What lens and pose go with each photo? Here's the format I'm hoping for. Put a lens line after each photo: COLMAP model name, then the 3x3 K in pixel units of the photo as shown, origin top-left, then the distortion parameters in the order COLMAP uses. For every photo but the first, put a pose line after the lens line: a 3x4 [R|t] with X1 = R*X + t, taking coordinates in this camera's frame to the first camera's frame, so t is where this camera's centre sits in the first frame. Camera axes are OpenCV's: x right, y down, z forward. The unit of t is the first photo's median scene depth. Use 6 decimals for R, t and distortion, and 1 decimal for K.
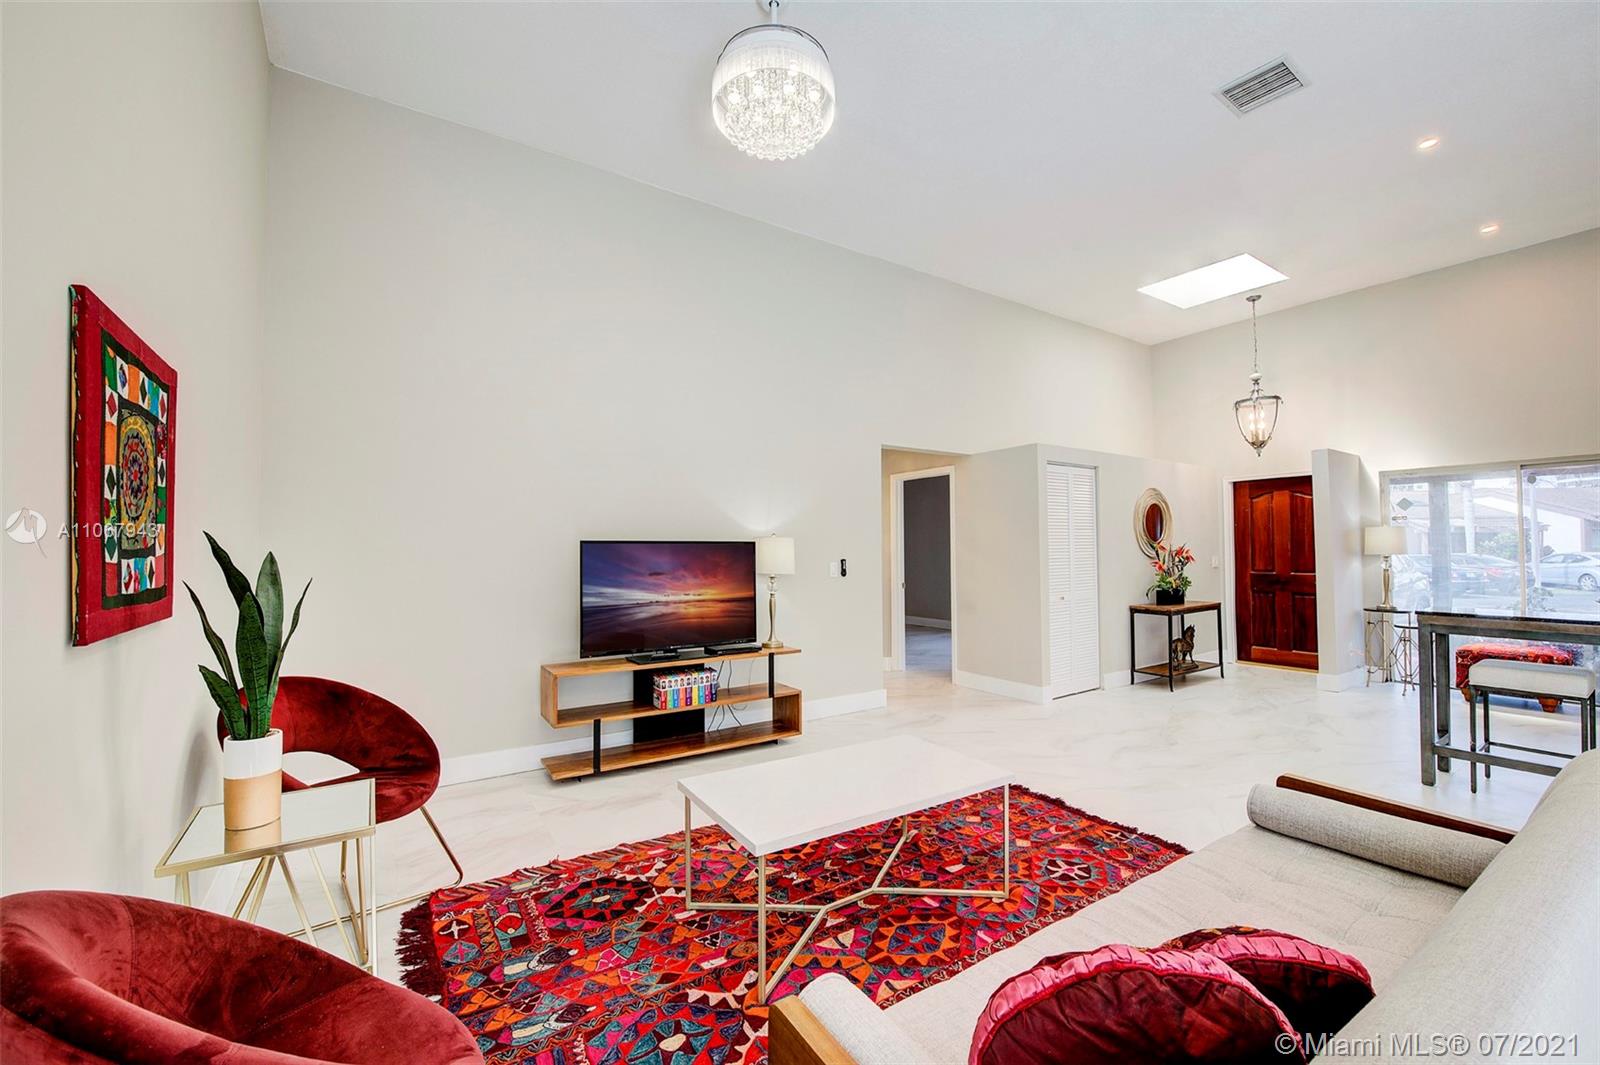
lens RADIAL K [[637.1, 0, 801.6], [0, 637.1, 533.7], [0, 0, 1]] dist [-0.016361, -0.000940]
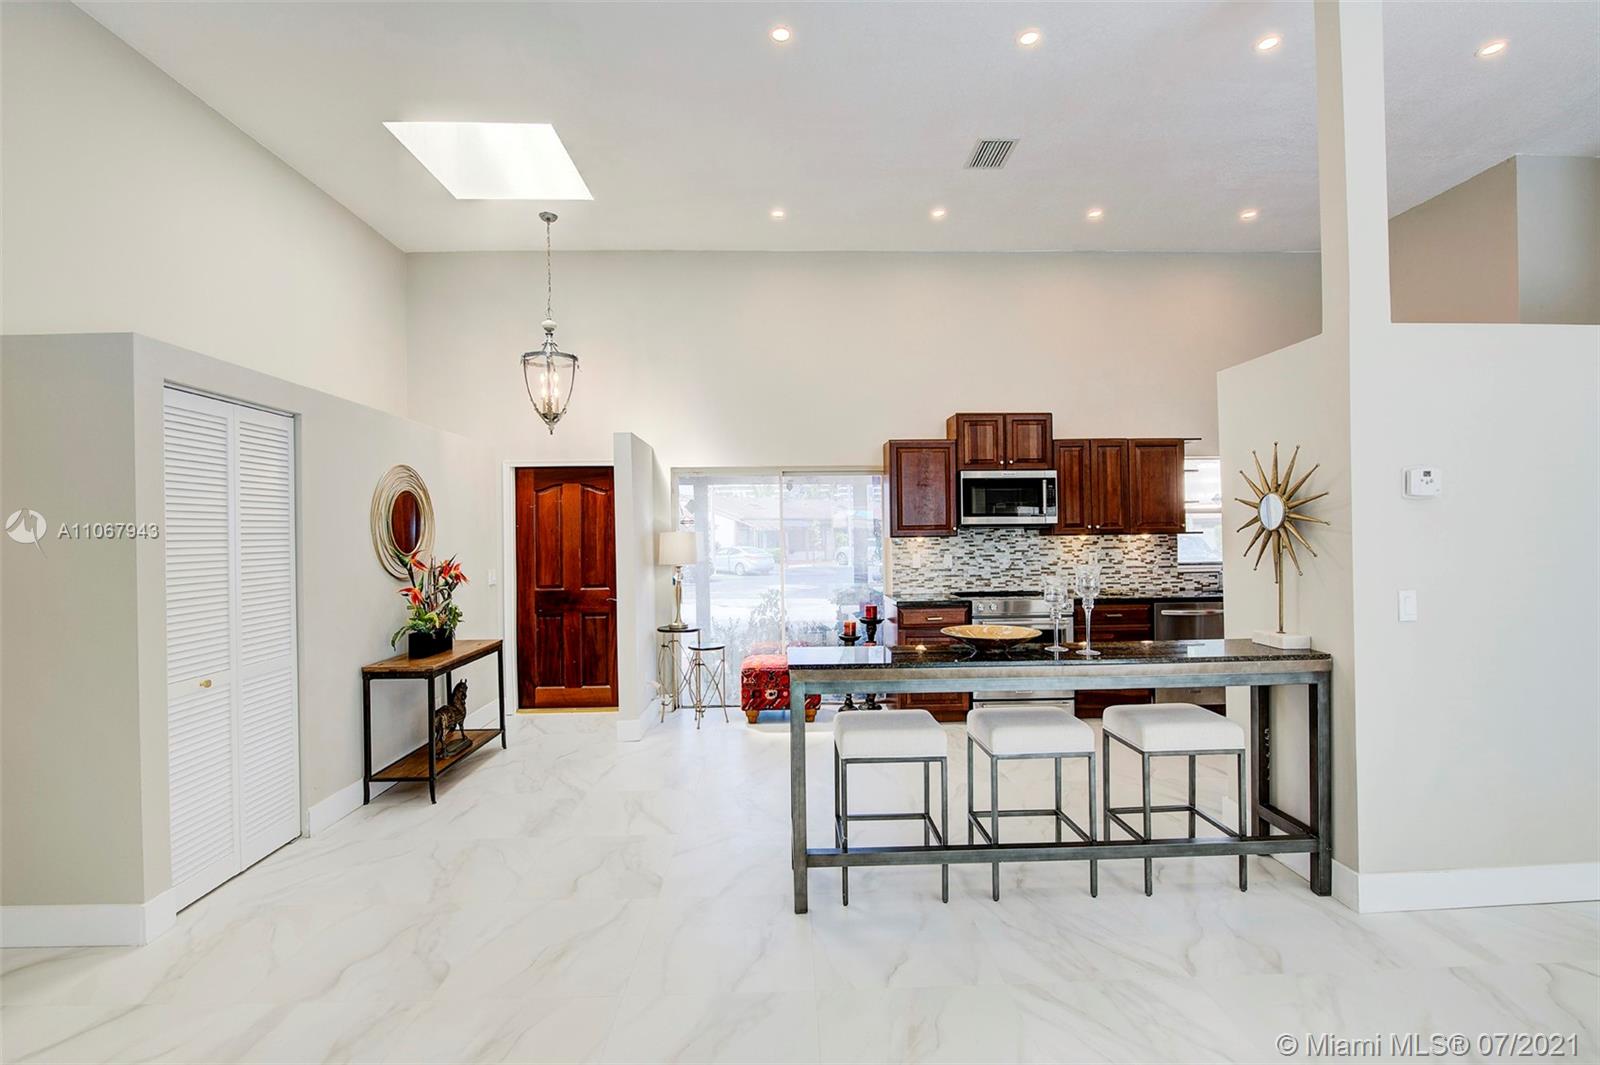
lens RADIAL K [[712.4, 0, 803.0], [0, 712.4, 532.6], [0, 0, 1]] dist [-0.013038, -0.000104]
pose [[0.526897, 0.004503, 0.849917, 0.194838], [-0.011279, 0.999935, 0.001694, -0.014123], [-0.849854, -0.010479, 0.526914, 0.346655]]
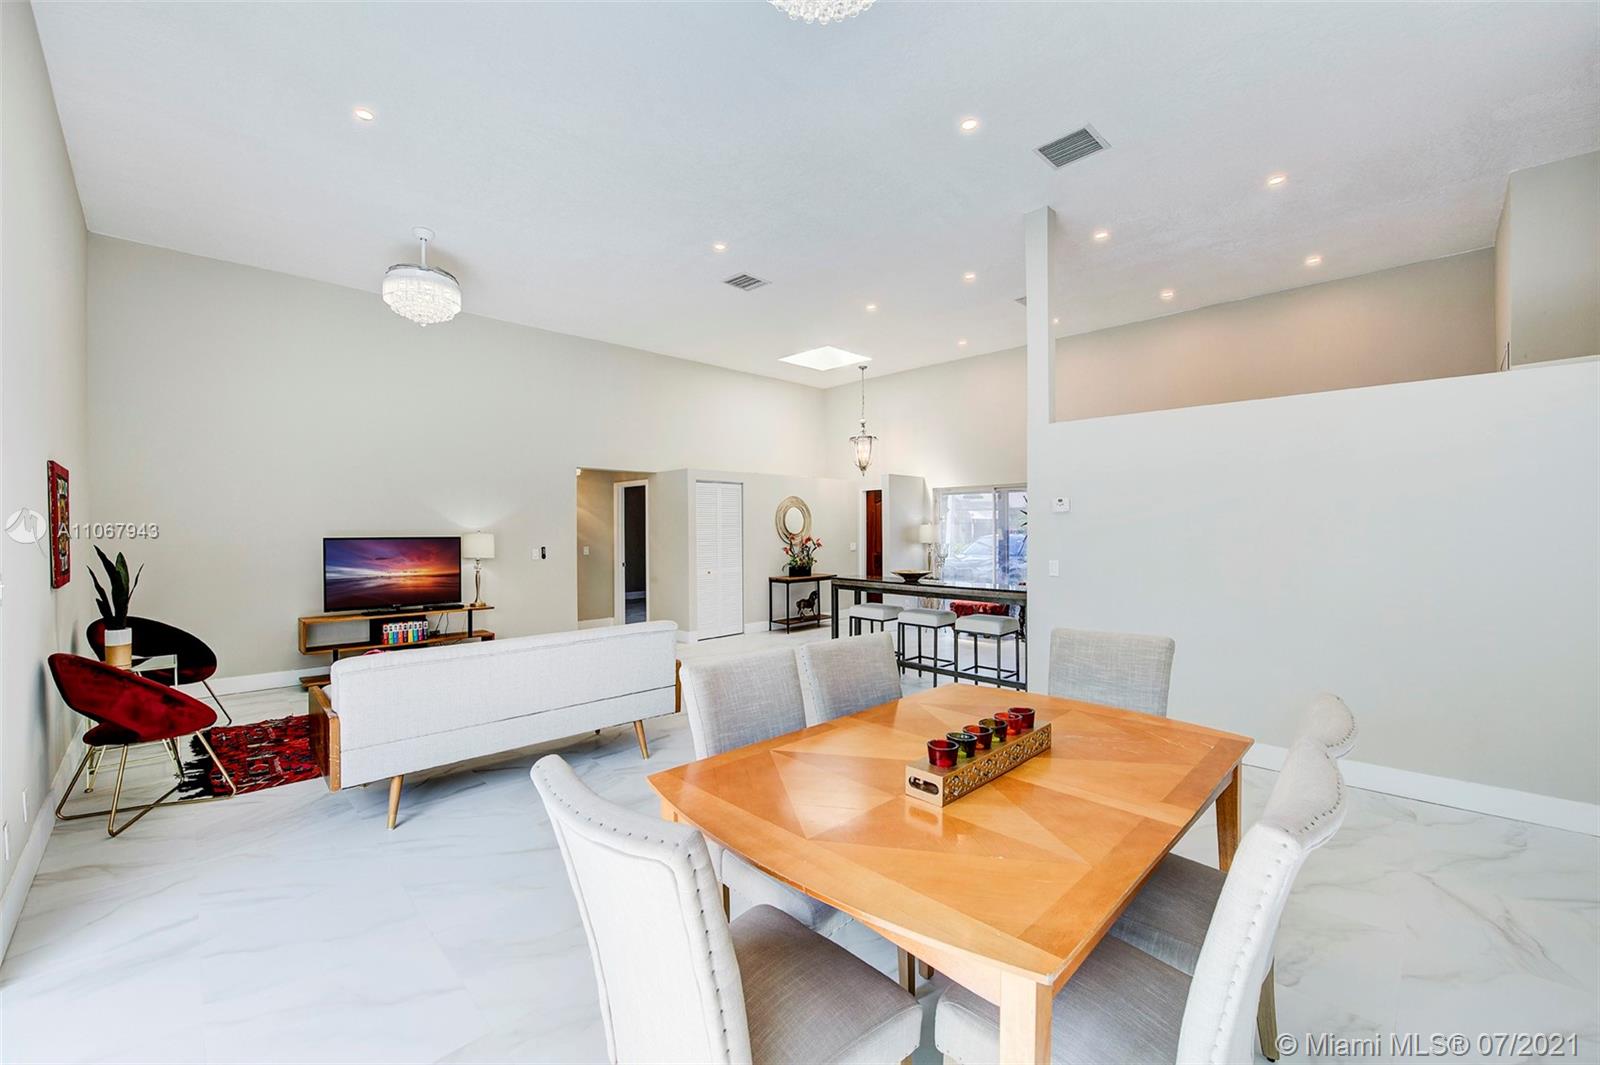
lens RADIAL K [[637.1, 0, 801.6], [0, 637.1, 533.7], [0, 0, 1]] dist [-0.016361, -0.000940]
pose [[0.981187, 0.002101, 0.193049, 0.325051], [-0.008515, 0.999439, 0.032404, -0.038049], [-0.192872, -0.033438, 0.980654, -0.481518]]
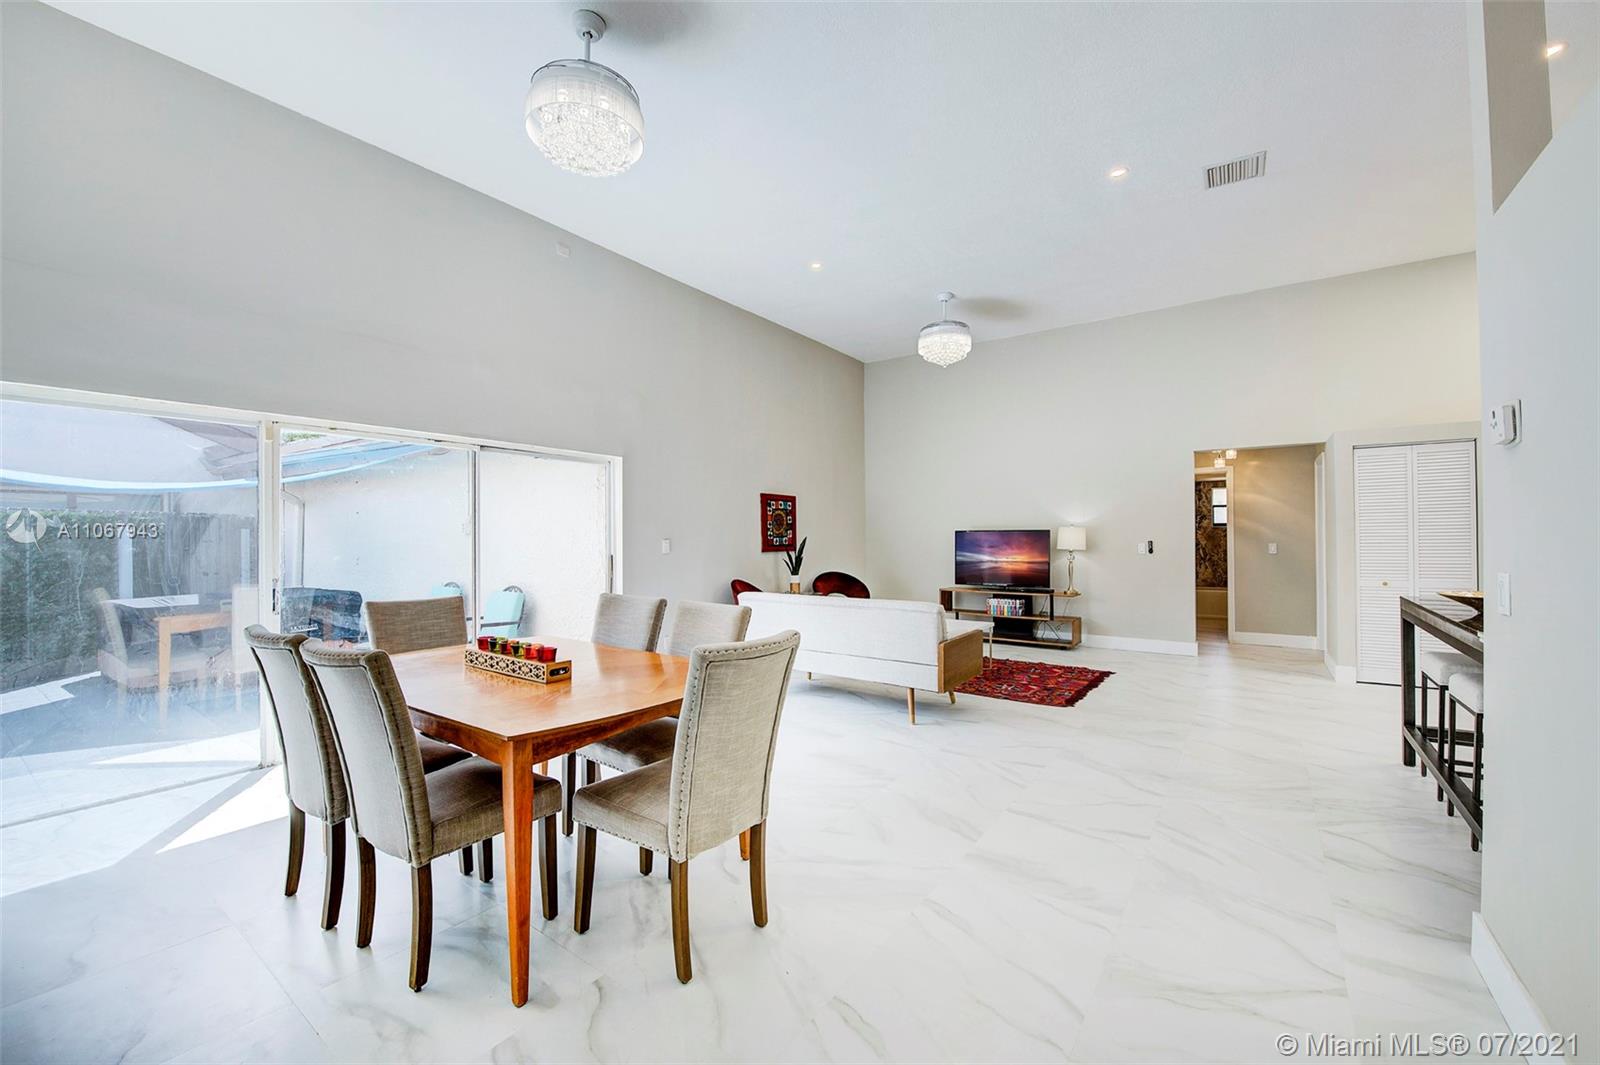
lens RADIAL K [[637.1, 0, 801.6], [0, 637.1, 533.7], [0, 0, 1]] dist [-0.016361, -0.000940]
pose [[0.357396, 0.000511, -0.933953, 0.960892], [0.029729, 0.999487, 0.011923, -0.012606], [0.933480, -0.032027, 0.357197, -0.174762]]
